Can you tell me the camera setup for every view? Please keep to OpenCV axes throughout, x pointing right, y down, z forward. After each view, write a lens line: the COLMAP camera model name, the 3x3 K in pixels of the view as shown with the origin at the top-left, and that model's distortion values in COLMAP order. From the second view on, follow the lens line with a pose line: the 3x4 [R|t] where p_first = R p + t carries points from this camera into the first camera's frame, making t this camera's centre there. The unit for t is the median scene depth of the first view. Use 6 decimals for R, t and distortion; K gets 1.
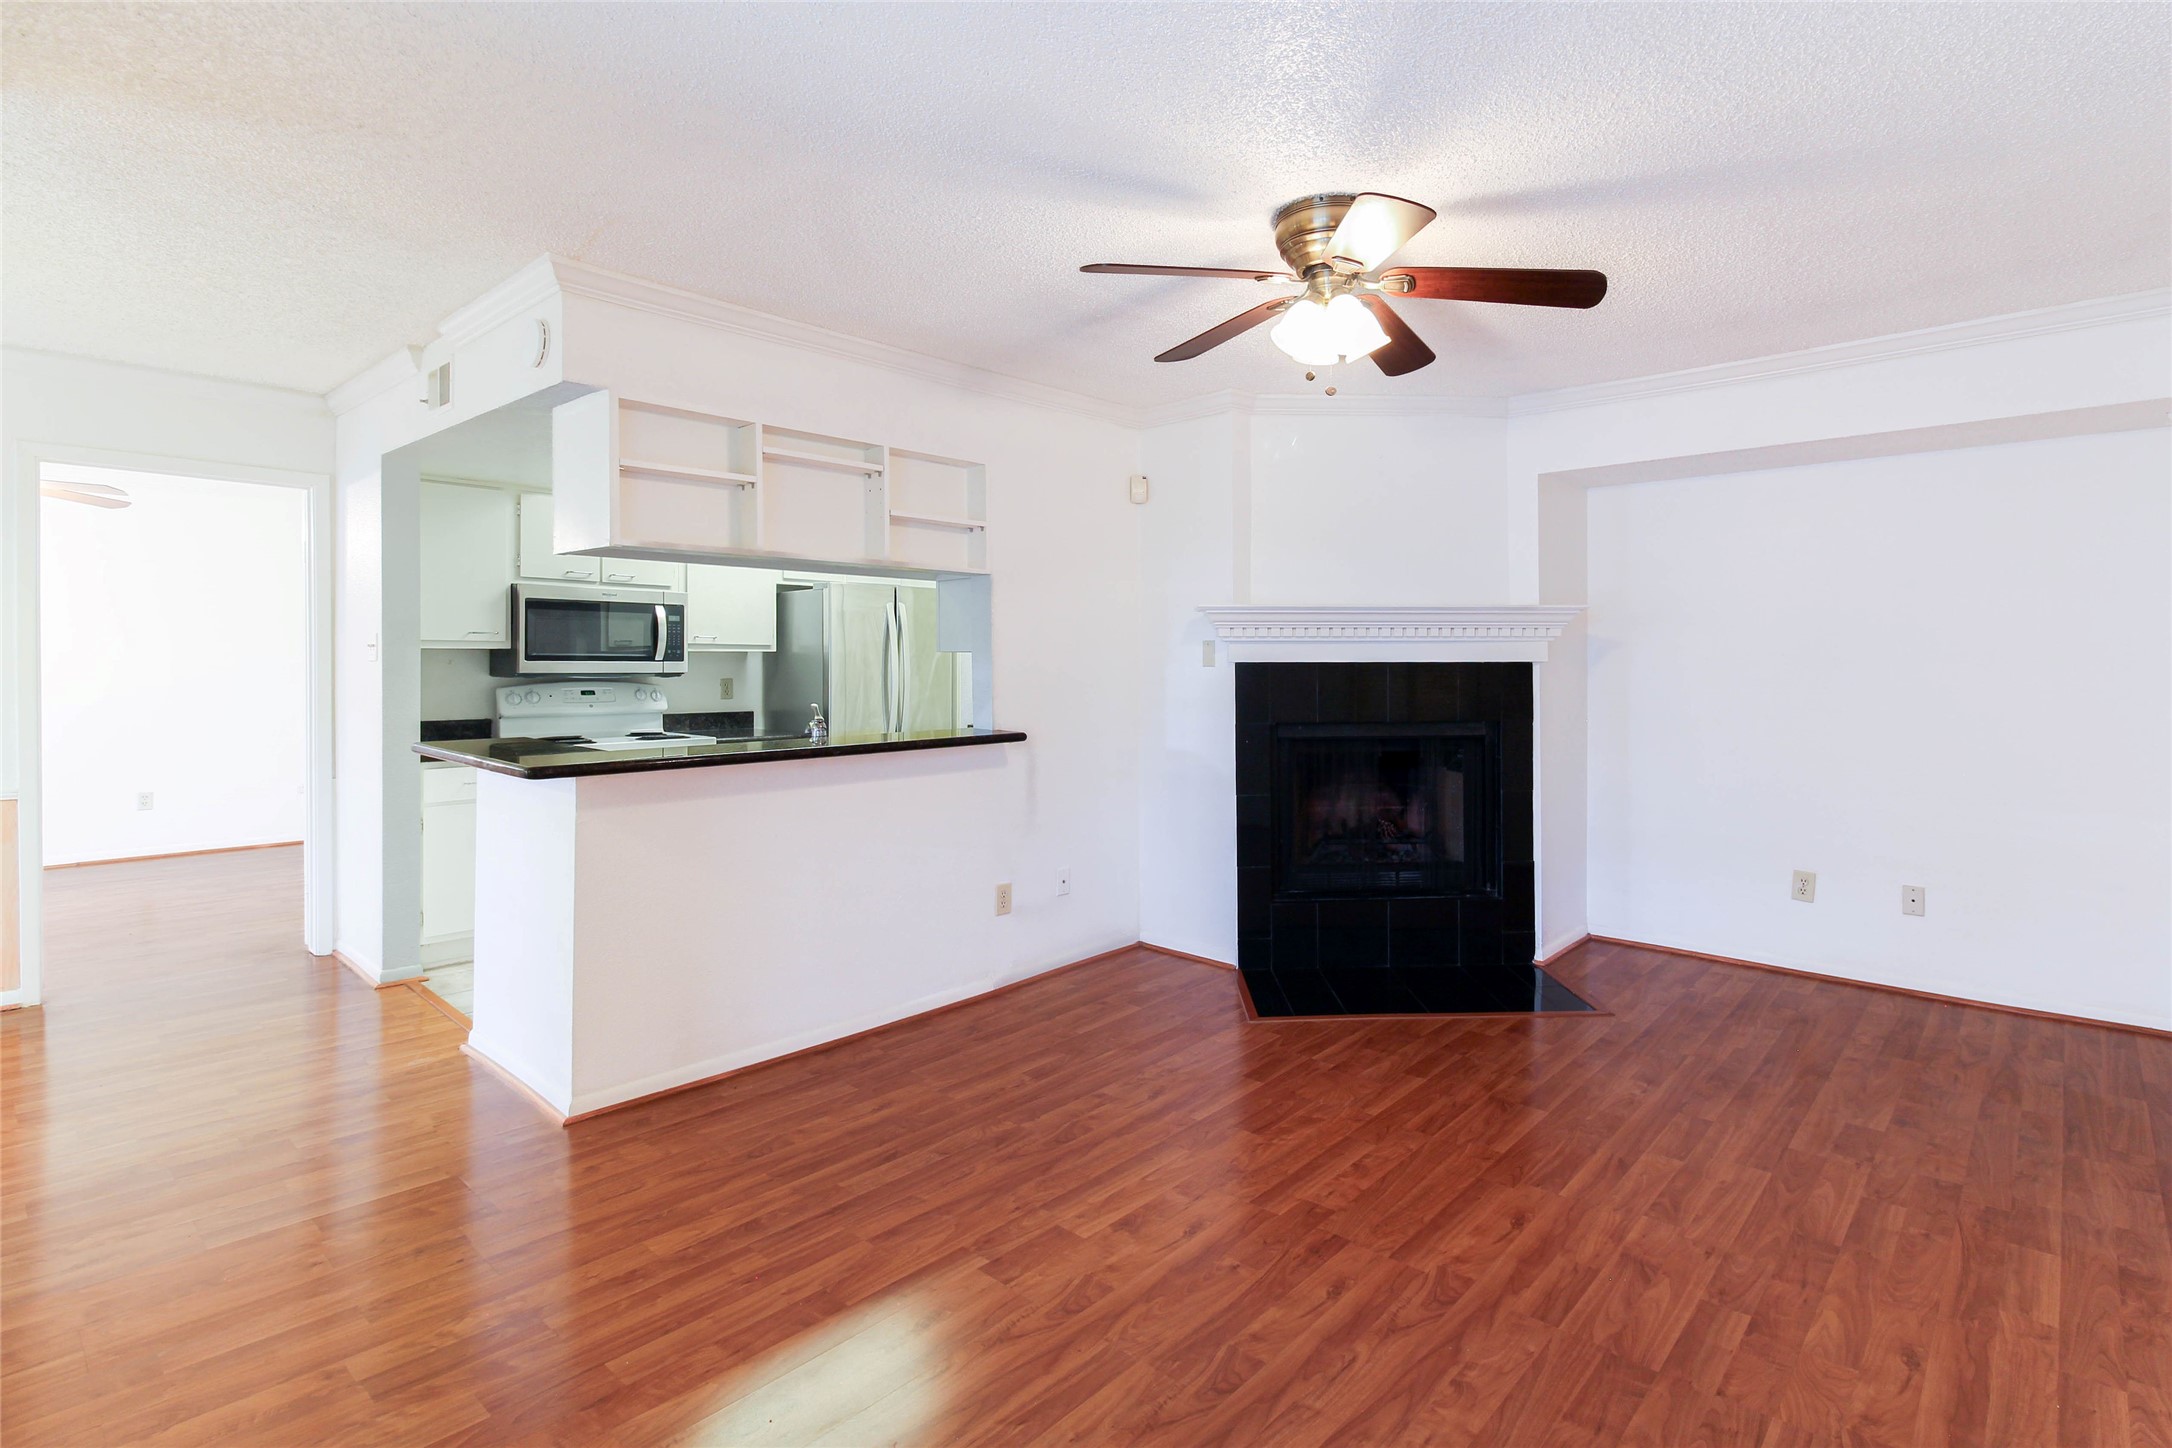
lens RADIAL K [[1050.2, 0, 1124.7], [0, 1050.2, 662.2], [0, 0, 1]] dist [-0.000586, -0.000146]
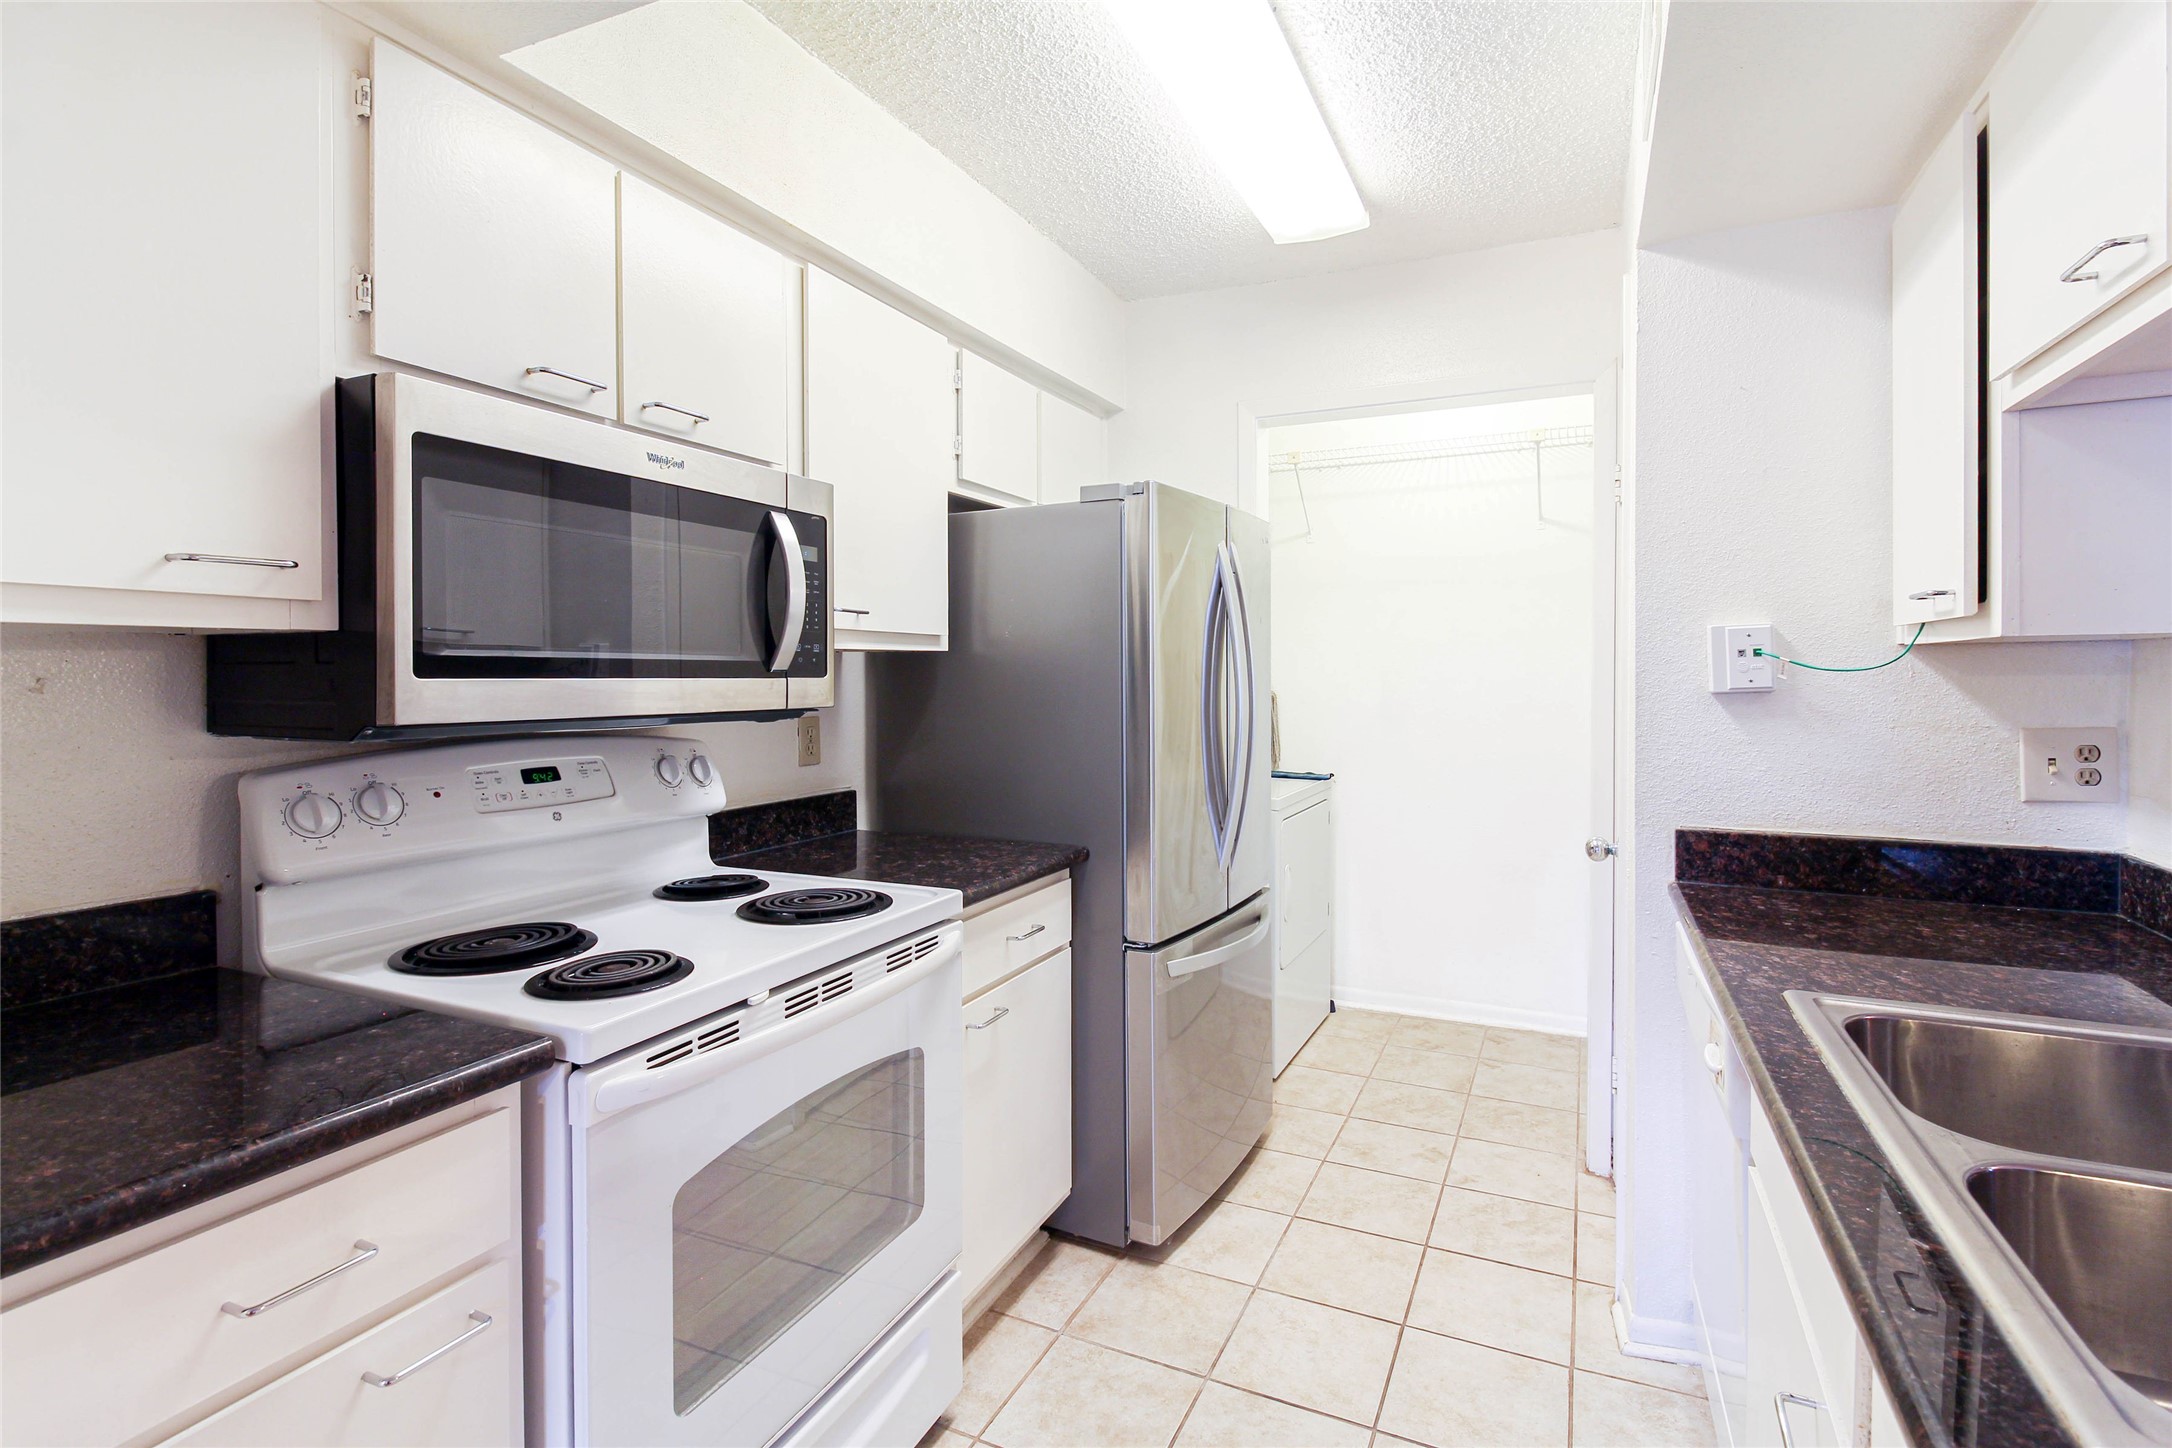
lens RADIAL K [[1050.2, 0, 1079.0], [0, 1050.2, 678.4], [0, 0, 1]] dist [-0.000586, -0.000146]
pose [[0.958204, -0.002079, 0.286080, -0.448102], [0.000137, 0.999977, 0.006808, -0.002768], [-0.286087, -0.006485, 0.958182, 0.648107]]
